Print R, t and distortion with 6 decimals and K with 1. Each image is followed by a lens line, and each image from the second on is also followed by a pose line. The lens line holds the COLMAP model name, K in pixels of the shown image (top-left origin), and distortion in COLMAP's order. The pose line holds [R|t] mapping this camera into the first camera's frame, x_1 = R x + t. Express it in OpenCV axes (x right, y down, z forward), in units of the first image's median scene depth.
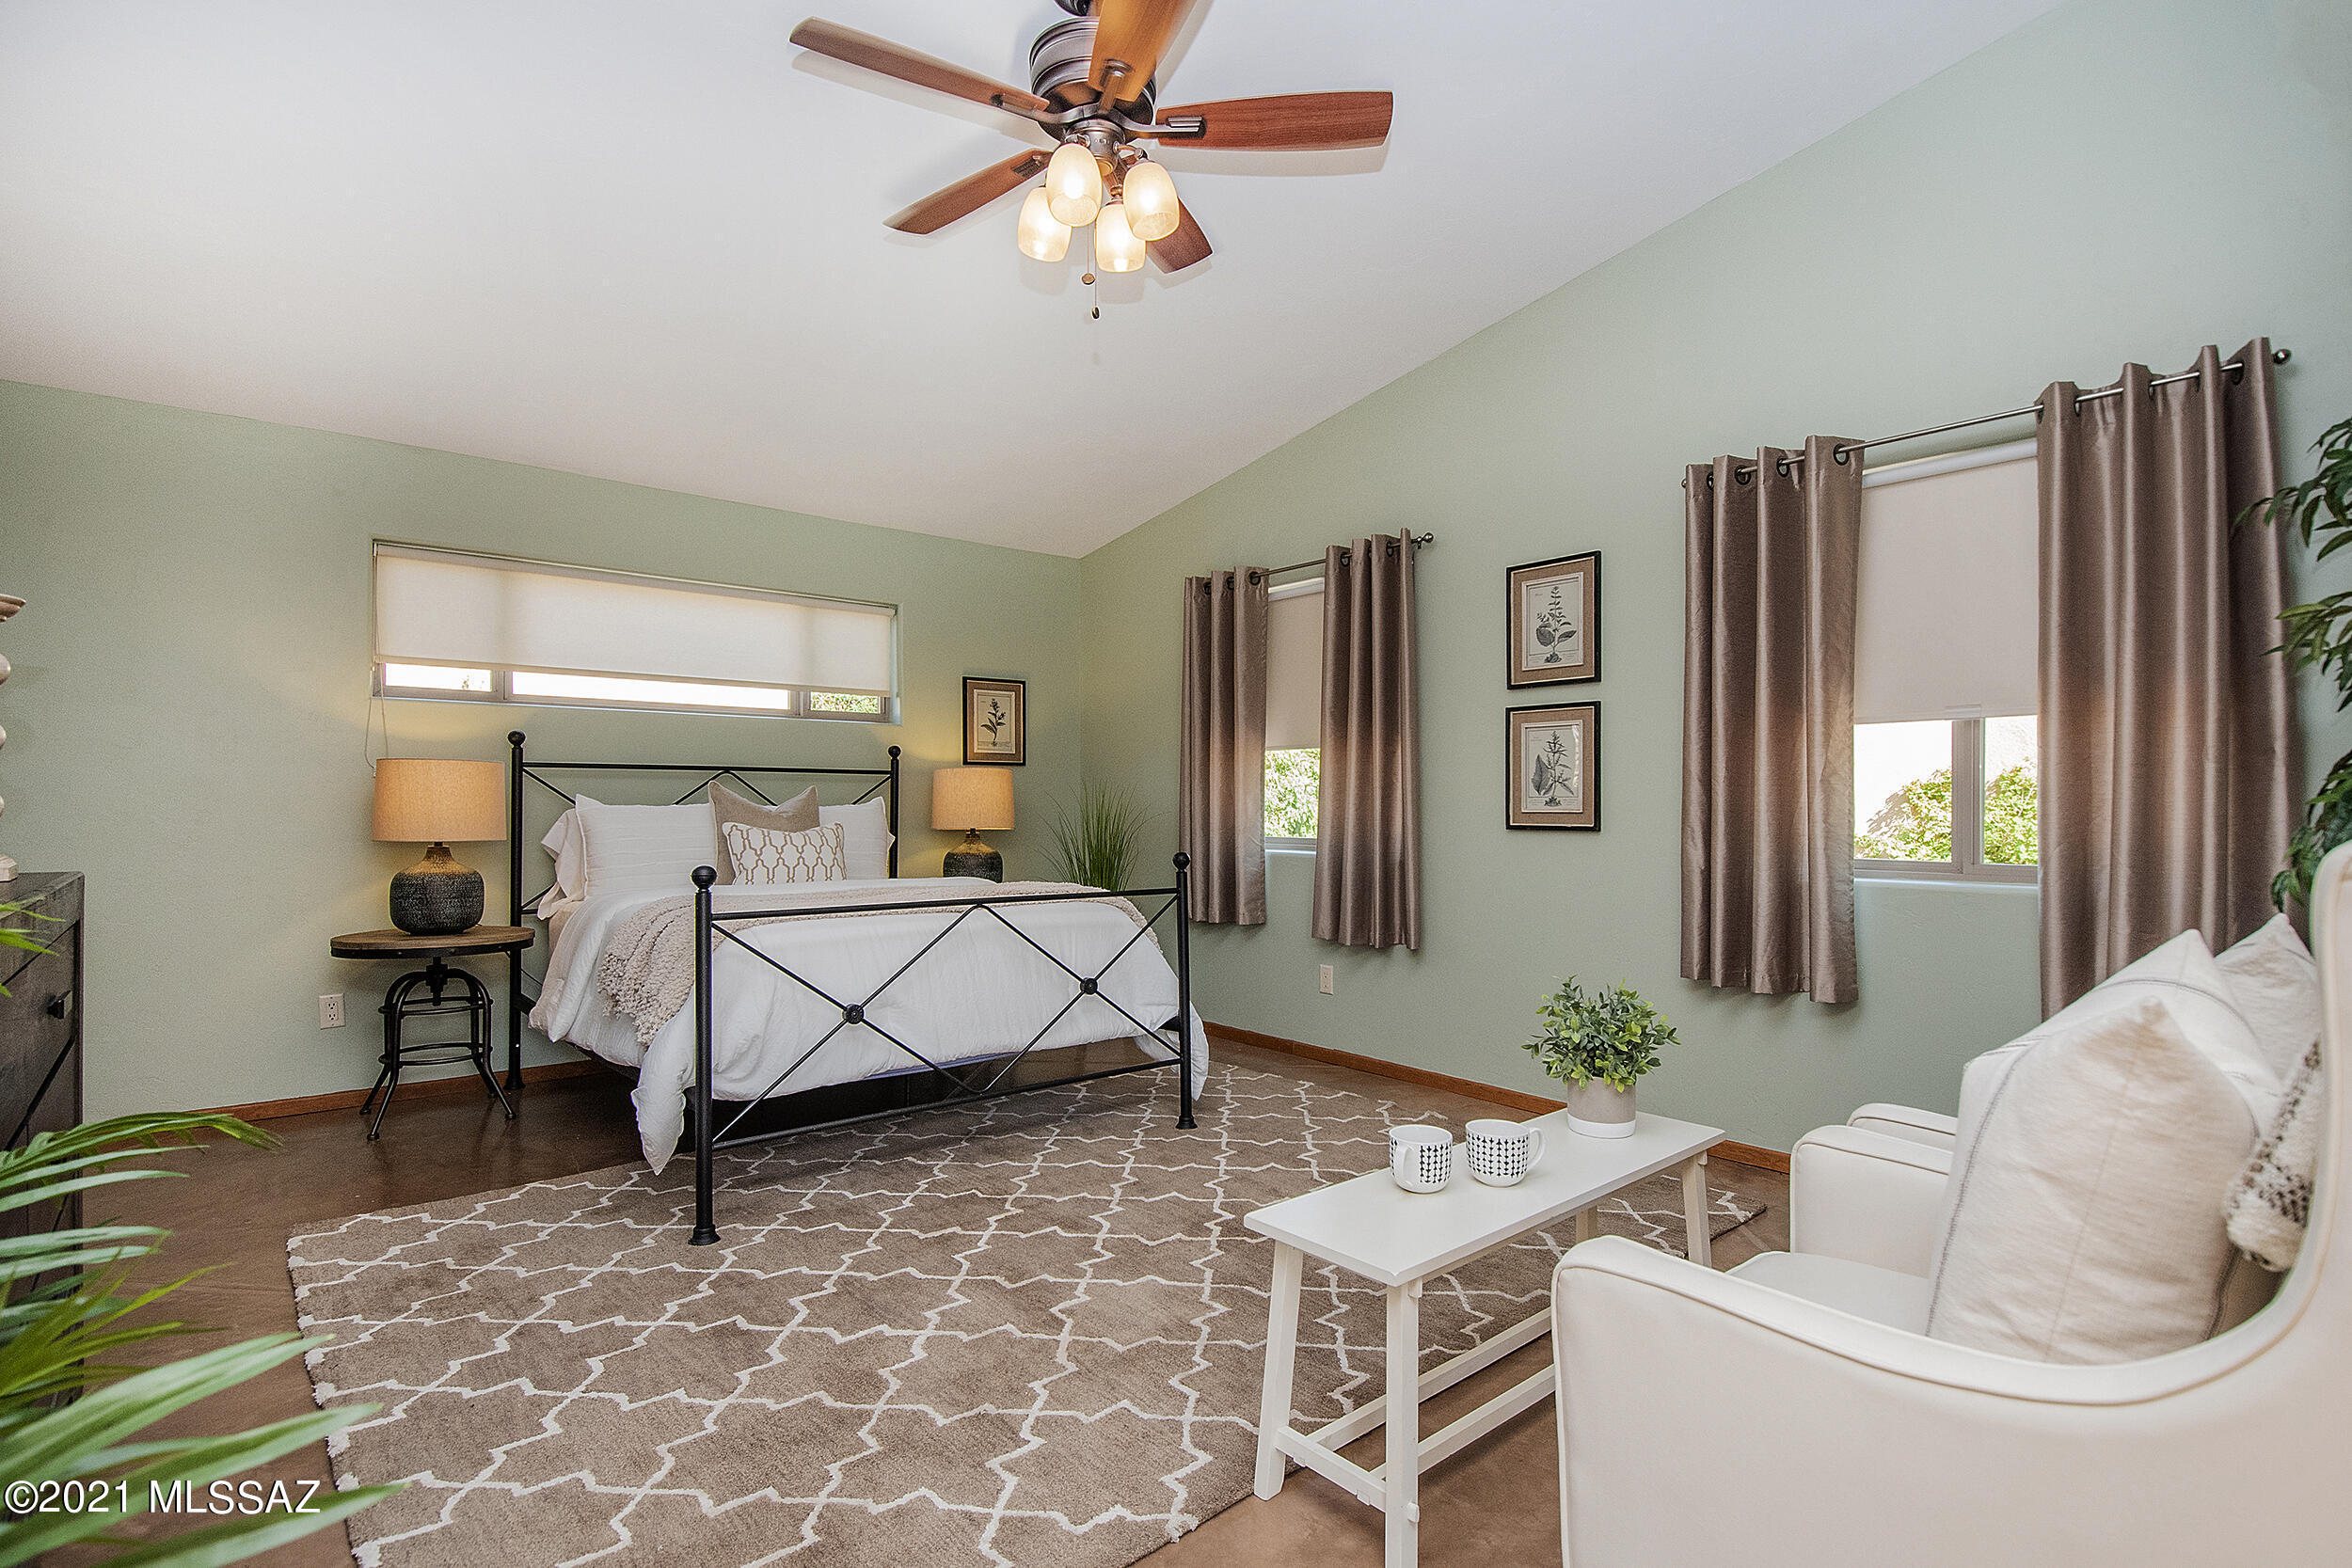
lens RADIAL K [[1163.1, 0, 1178.4], [0, 1163.1, 784.3], [0, 0, 1]] dist [-0.006589, -0.000487]
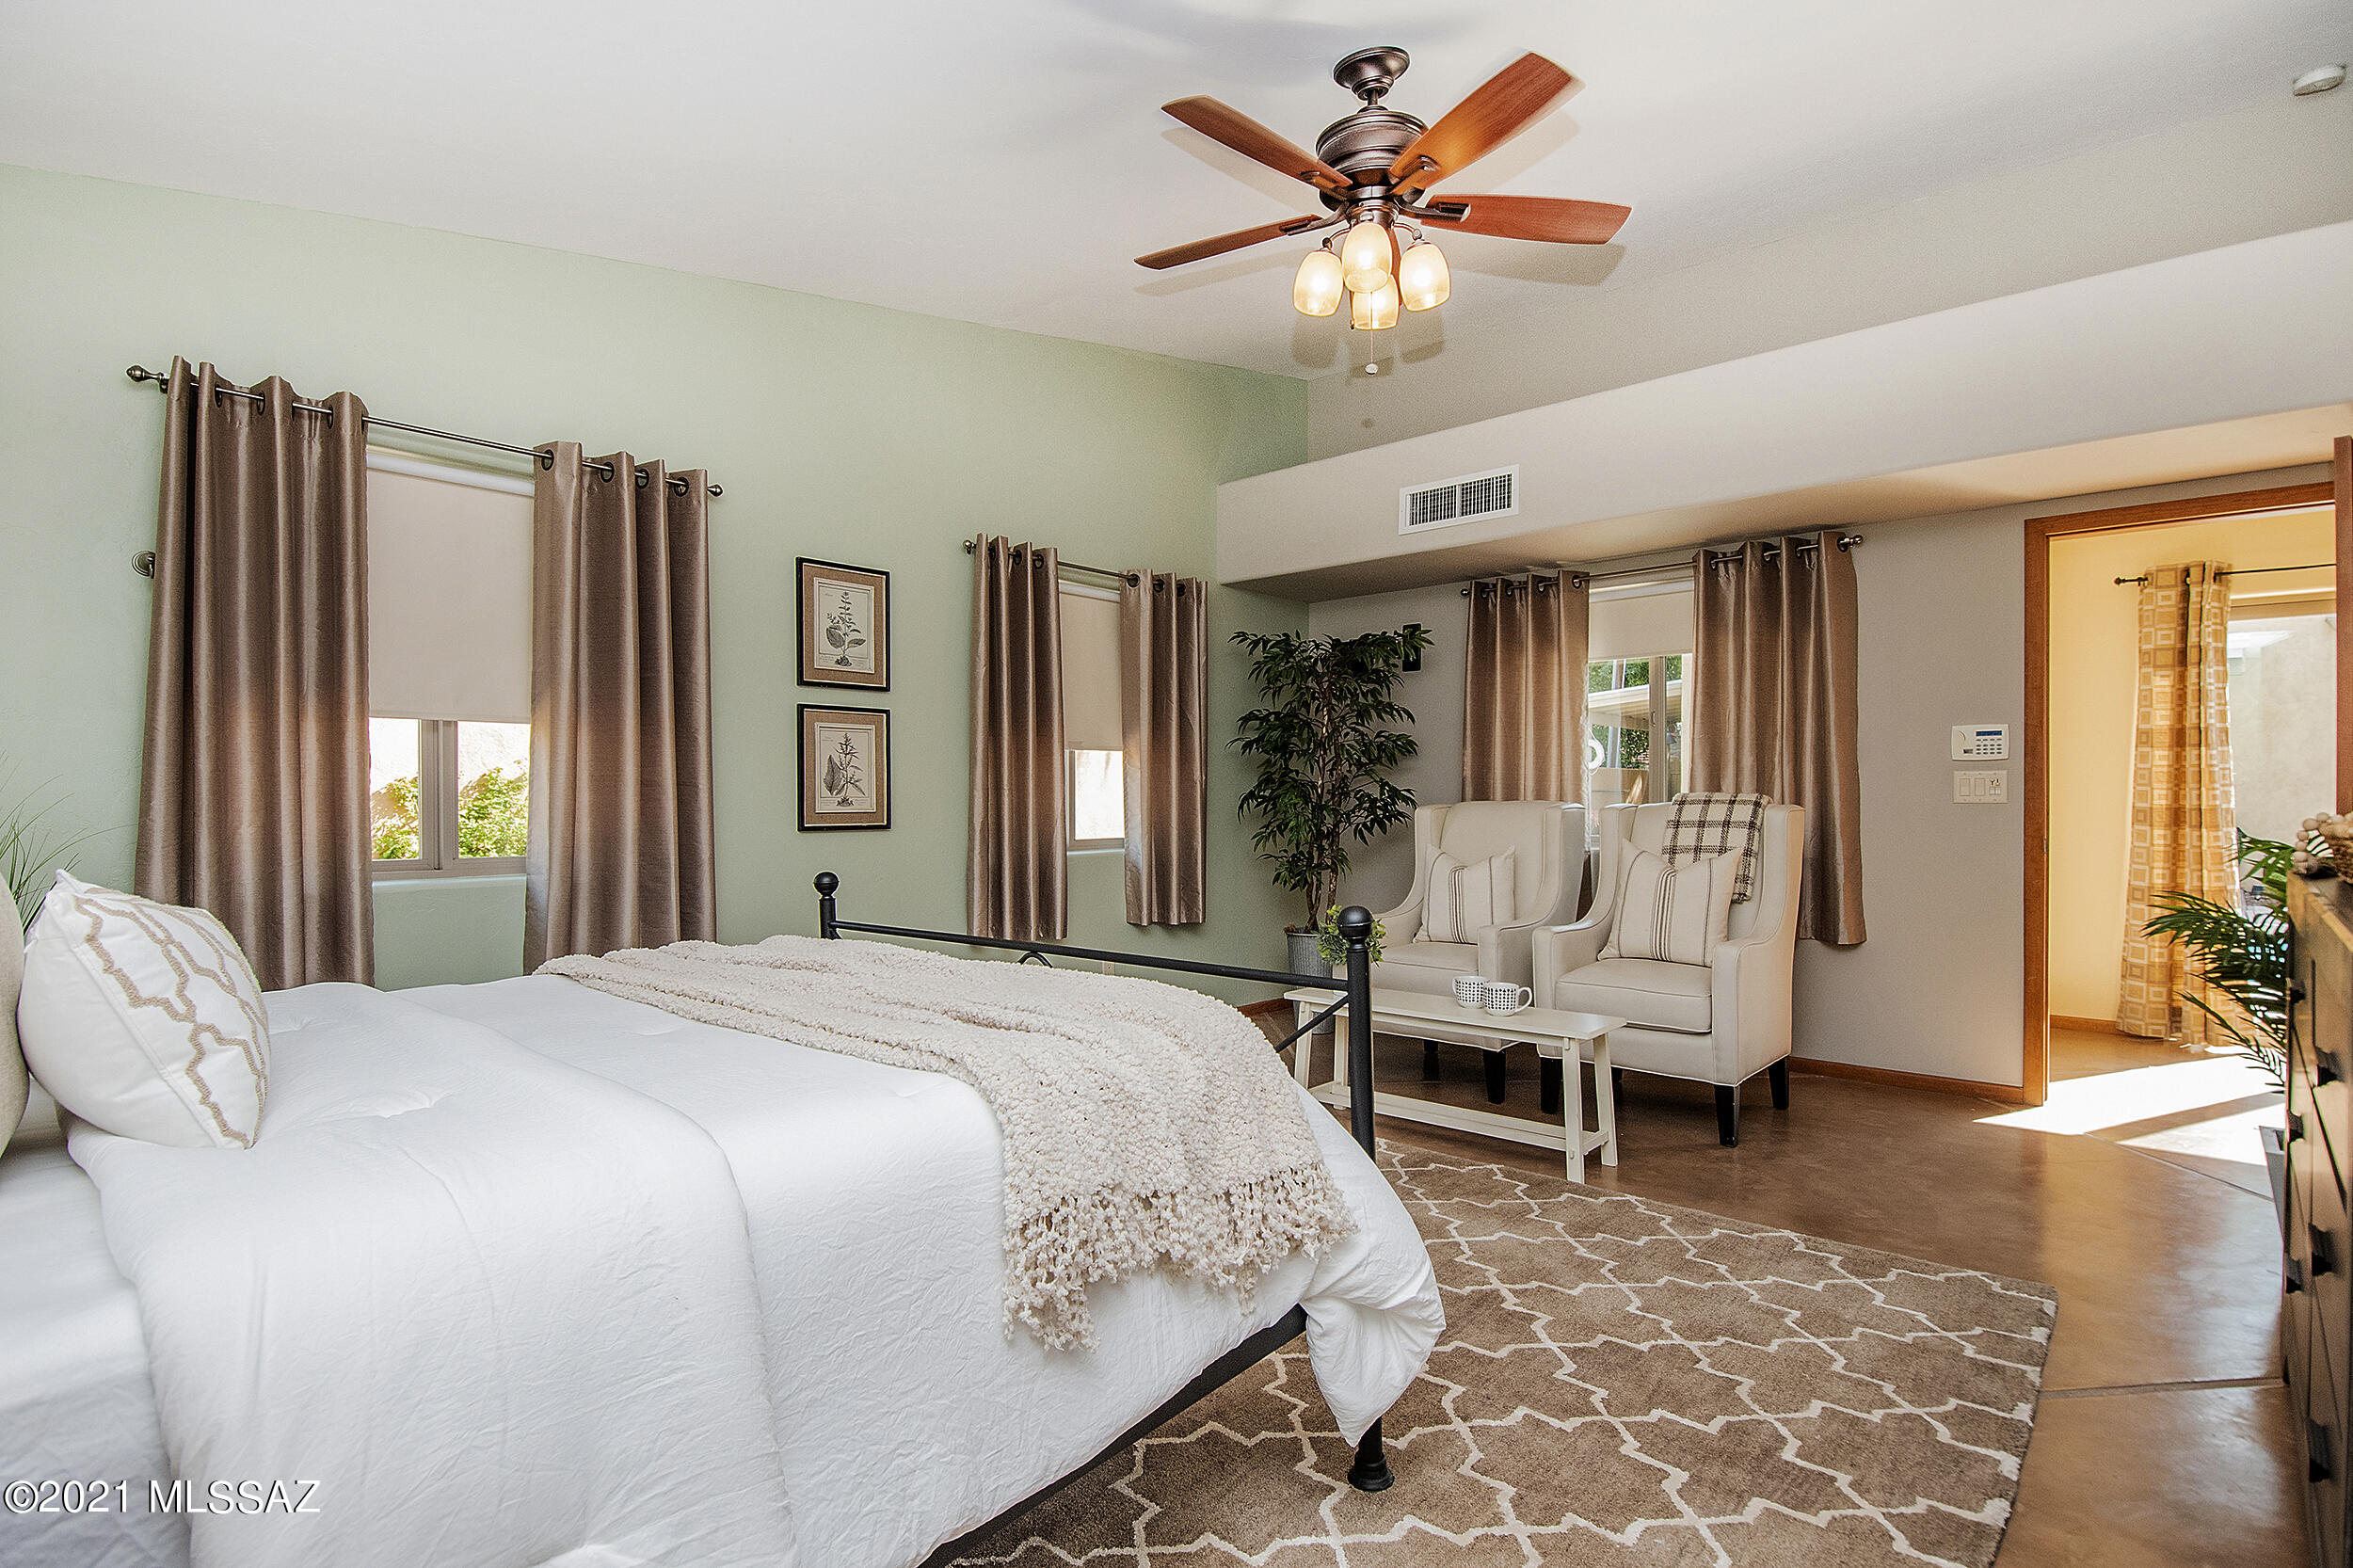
lens RADIAL K [[1163.7, 0, 1180.0], [0, 1163.7, 798.1], [0, 0, 1]] dist [-0.006589, -0.000487]
pose [[-0.107076, -0.001177, 0.994250, -0.736761], [-0.011001, 0.999939, -0.000001, 0.008586], [-0.994190, -0.010938, -0.107082, 0.825732]]
